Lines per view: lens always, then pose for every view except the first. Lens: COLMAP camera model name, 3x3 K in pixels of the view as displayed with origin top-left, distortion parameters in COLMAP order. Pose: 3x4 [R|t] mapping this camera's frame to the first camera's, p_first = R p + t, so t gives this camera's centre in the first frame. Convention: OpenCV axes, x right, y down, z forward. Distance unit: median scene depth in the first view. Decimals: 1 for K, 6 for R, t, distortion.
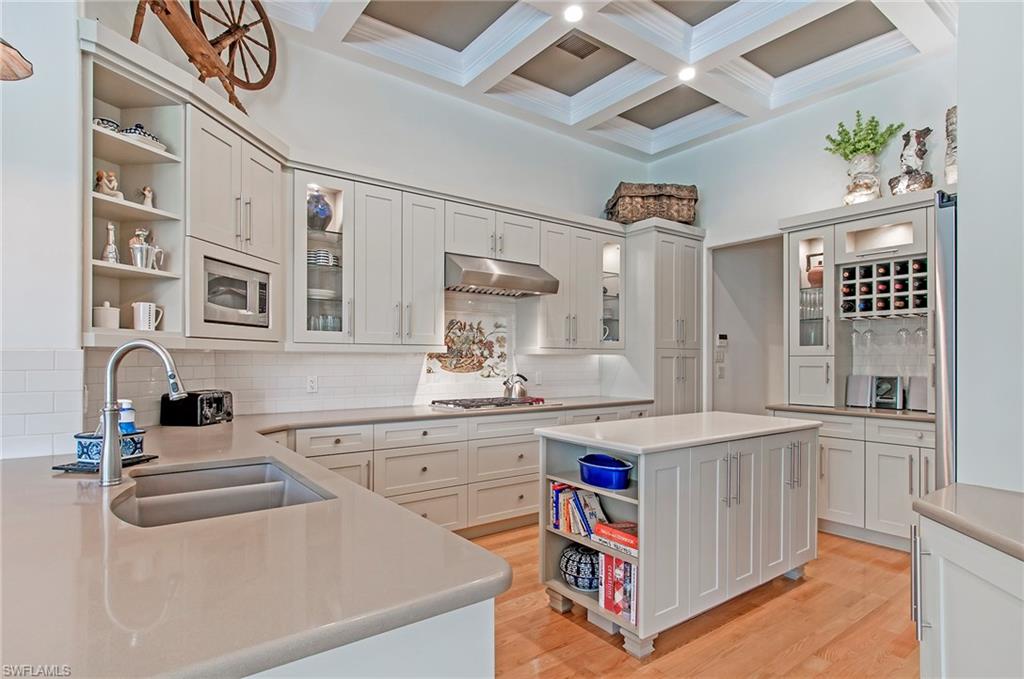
lens RADIAL K [[535.2, 0, 512.6], [0, 535.2, 360.8], [0, 0, 1]] dist [-0.002524, -0.000545]
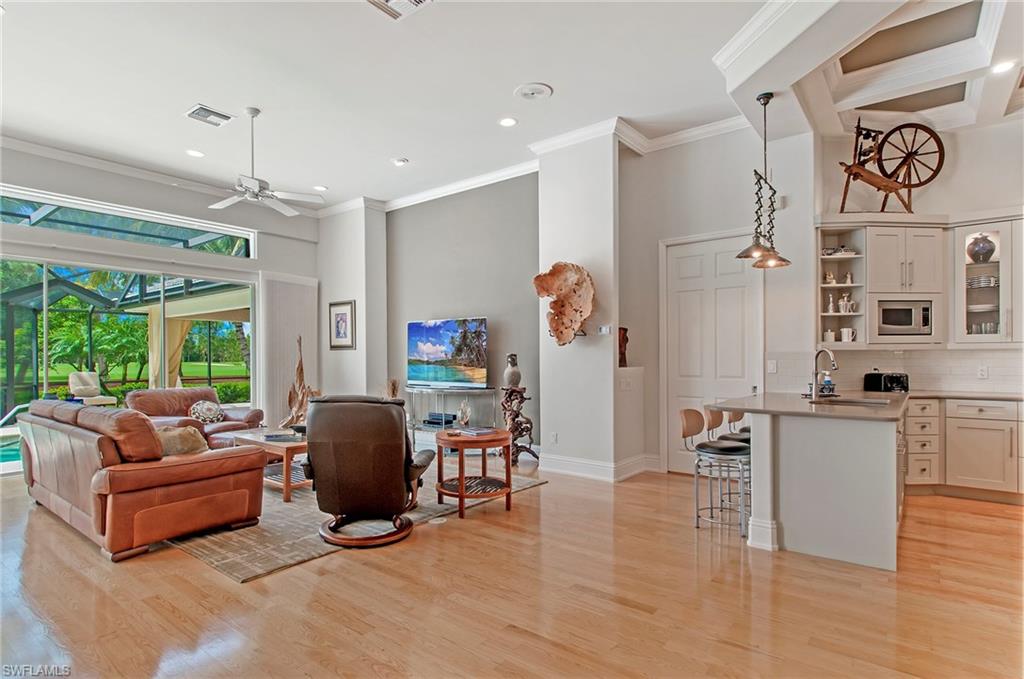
lens RADIAL K [[523.0, 0, 510.6], [0, 523.0, 361.2], [0, 0, 1]] dist [0.001822, -0.000266]
pose [[0.259429, 0.002952, -0.965758, 0.813143], [0.005444, 0.999975, 0.004519, 0.003372], [0.965747, -0.006430, 0.259407, -0.691832]]
